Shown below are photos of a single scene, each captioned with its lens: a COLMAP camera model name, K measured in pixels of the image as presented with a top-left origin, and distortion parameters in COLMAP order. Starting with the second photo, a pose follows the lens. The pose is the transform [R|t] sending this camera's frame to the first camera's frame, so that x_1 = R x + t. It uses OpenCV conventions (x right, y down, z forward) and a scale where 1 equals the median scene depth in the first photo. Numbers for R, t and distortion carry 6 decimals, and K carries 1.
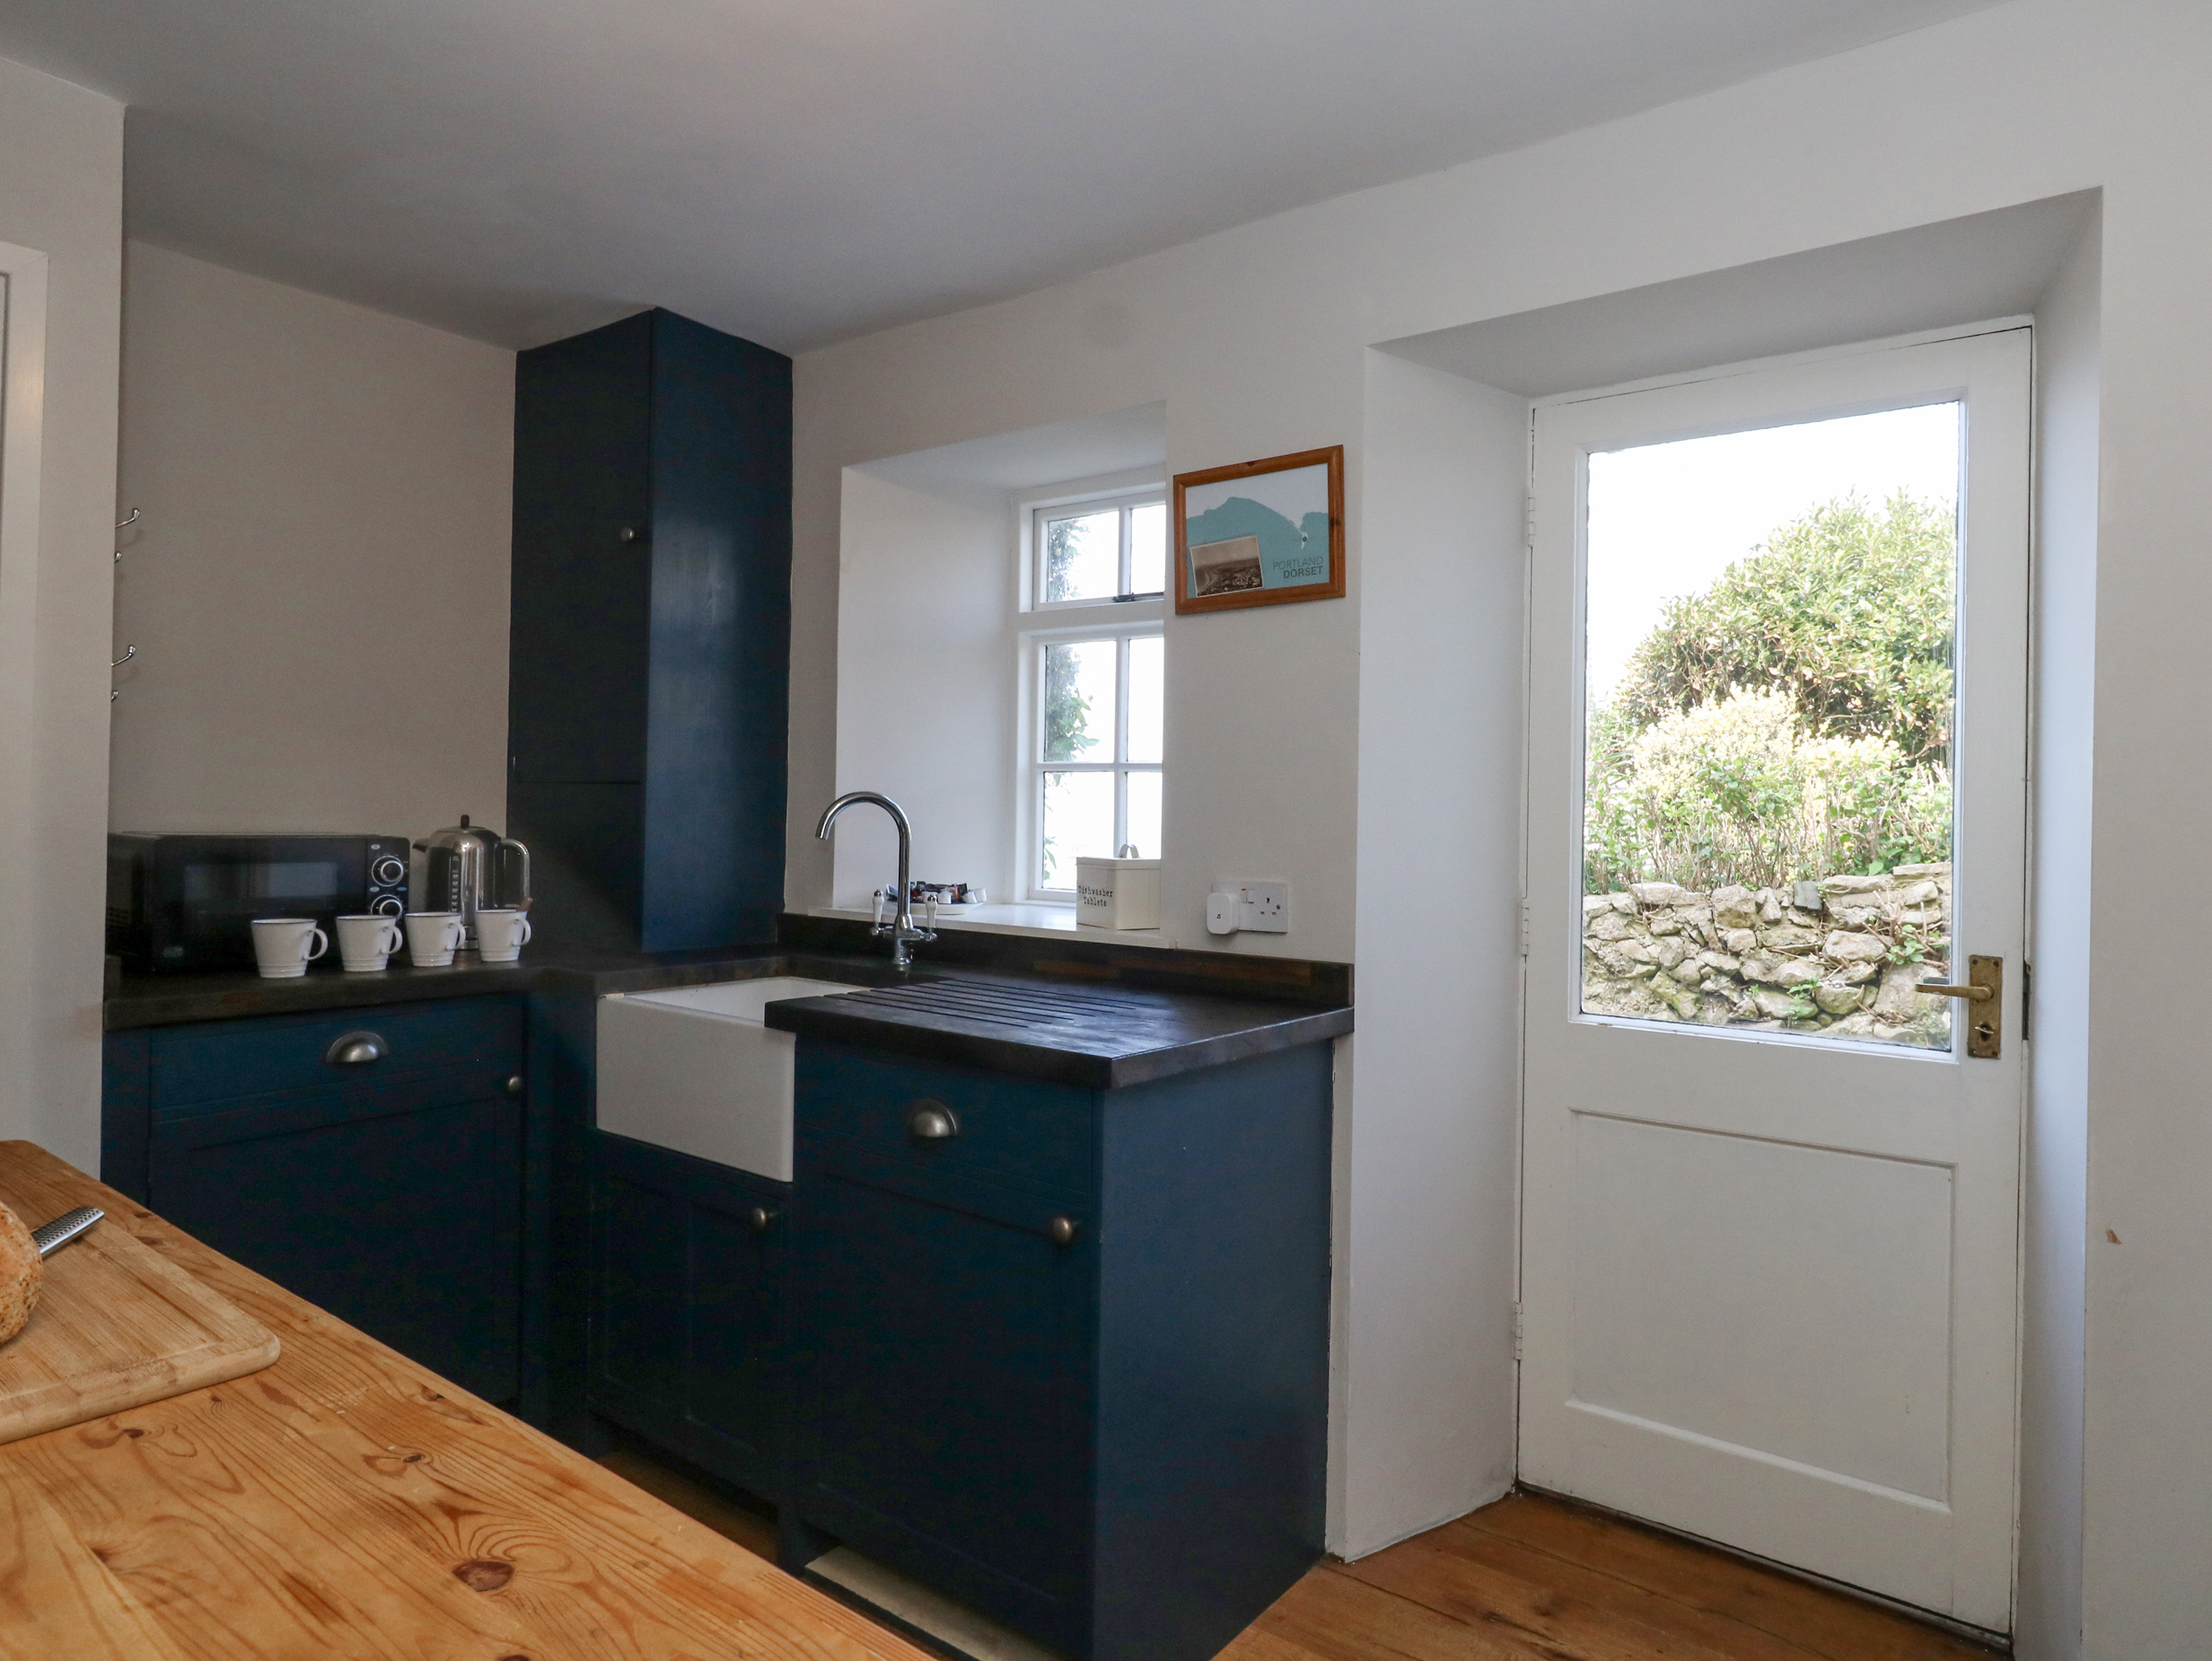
lens RADIAL K [[1342.1, 0, 1122.7], [0, 1342.1, 814.9], [0, 0, 1]] dist [-0.007067, 0.003411]
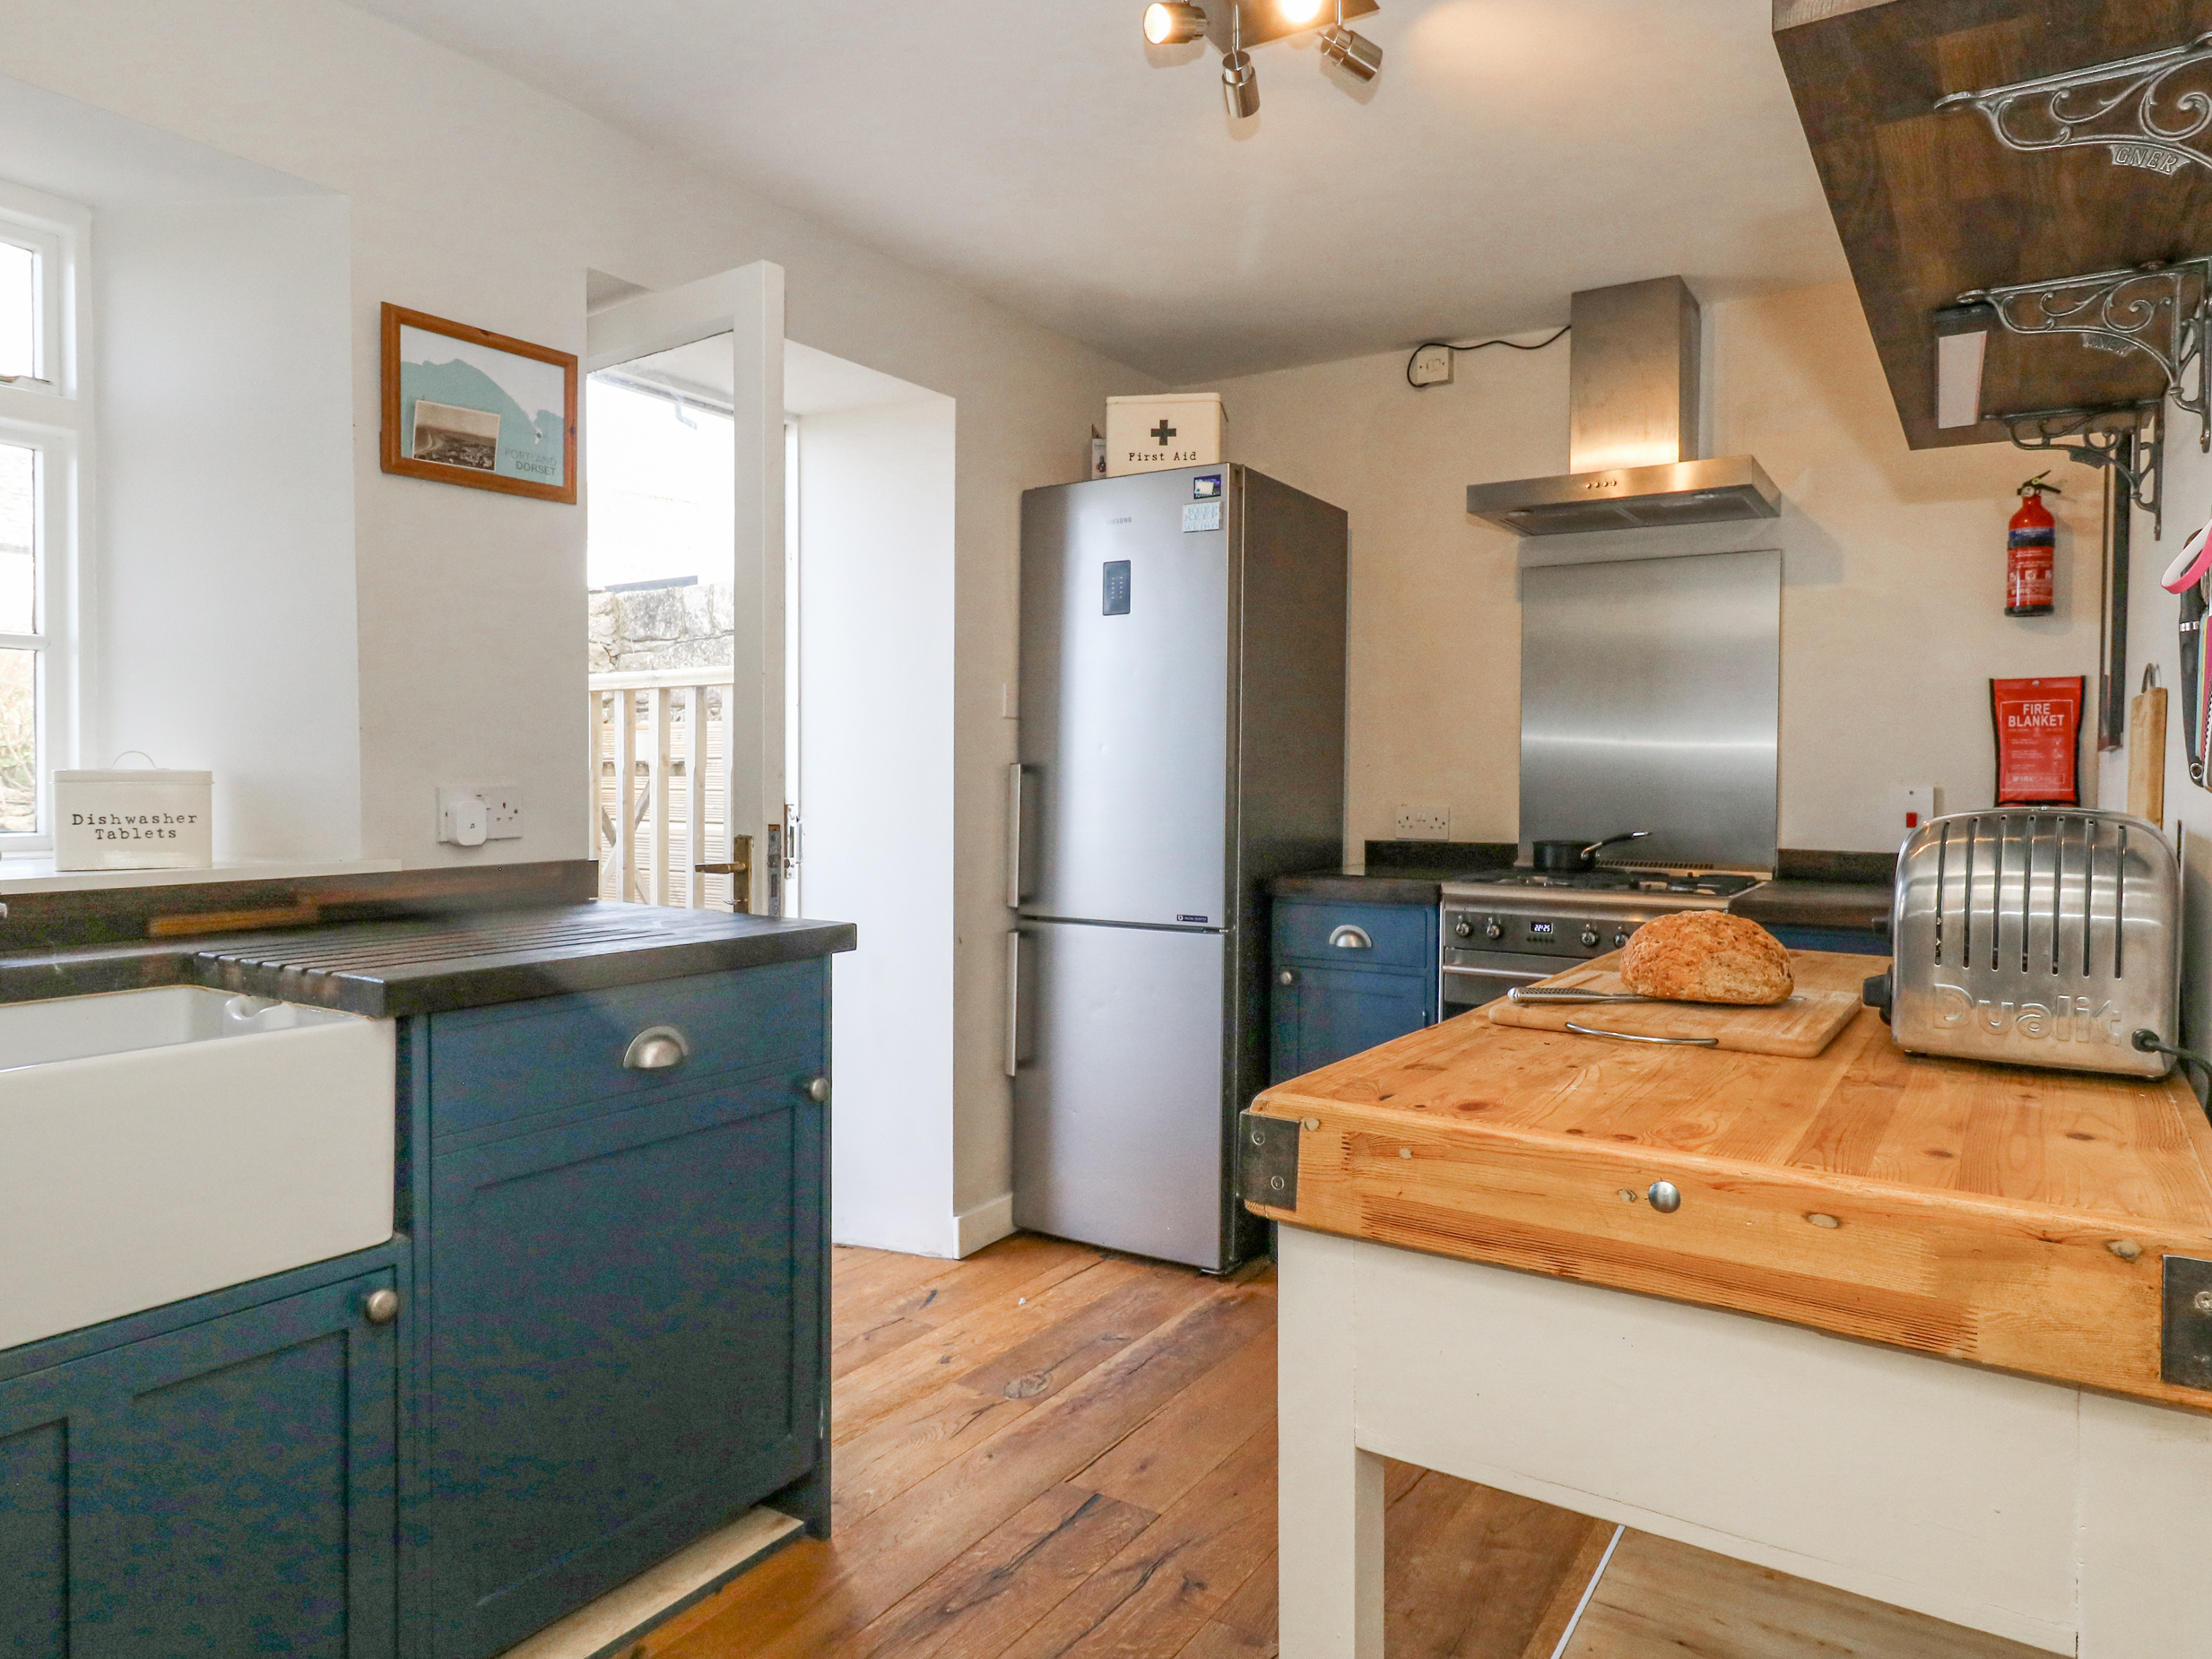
lens RADIAL K [[1359.5, 0, 1140.9], [0, 1359.5, 817.3], [0, 0, 1]] dist [-0.002548, 0.003788]
pose [[-0.081264, -0.048668, 0.995504, -0.881321], [-0.006098, 0.998813, 0.048332, 0.022725], [-0.996674, -0.002143, -0.081464, 0.621451]]
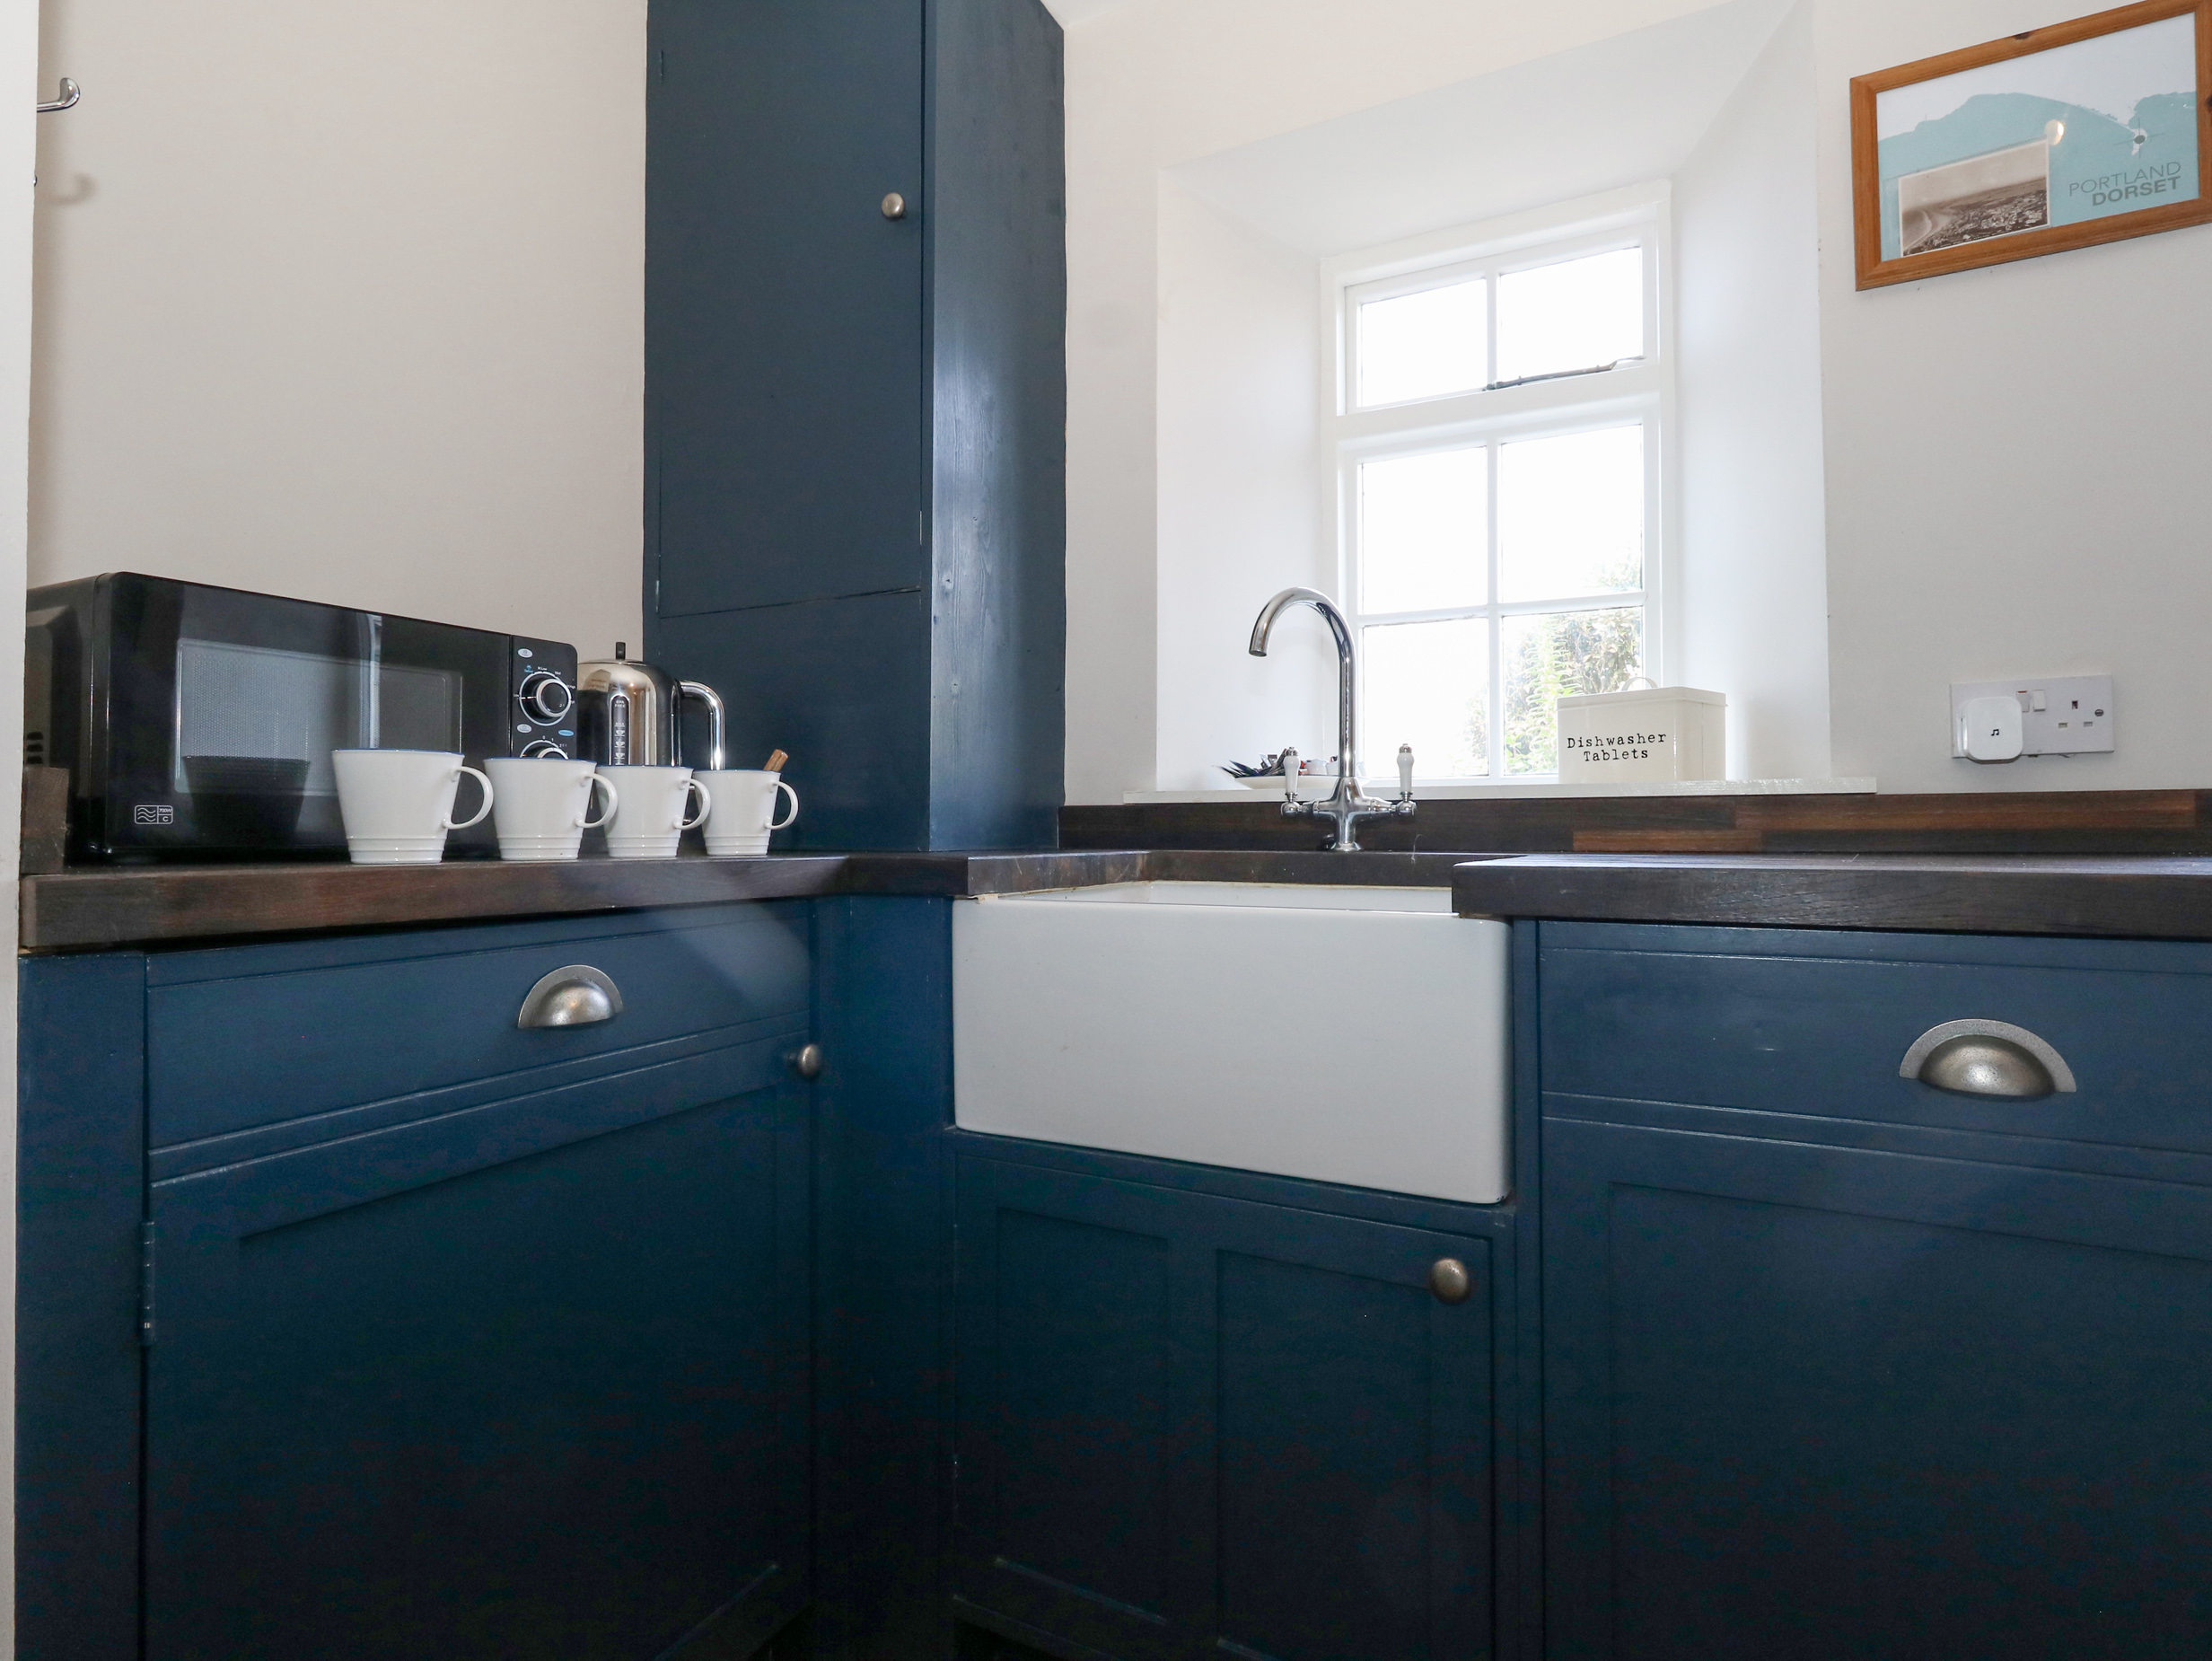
lens RADIAL K [[1141.7, 0, 1122.0], [0, 1141.7, 804.3], [0, 0, 1]] dist [0.000485, -0.000429]
pose [[0.985198, -0.015734, 0.170699, -0.433245], [0.019578, 0.999591, -0.020858, 0.113175], [-0.170301, 0.023891, 0.985102, 0.532697]]
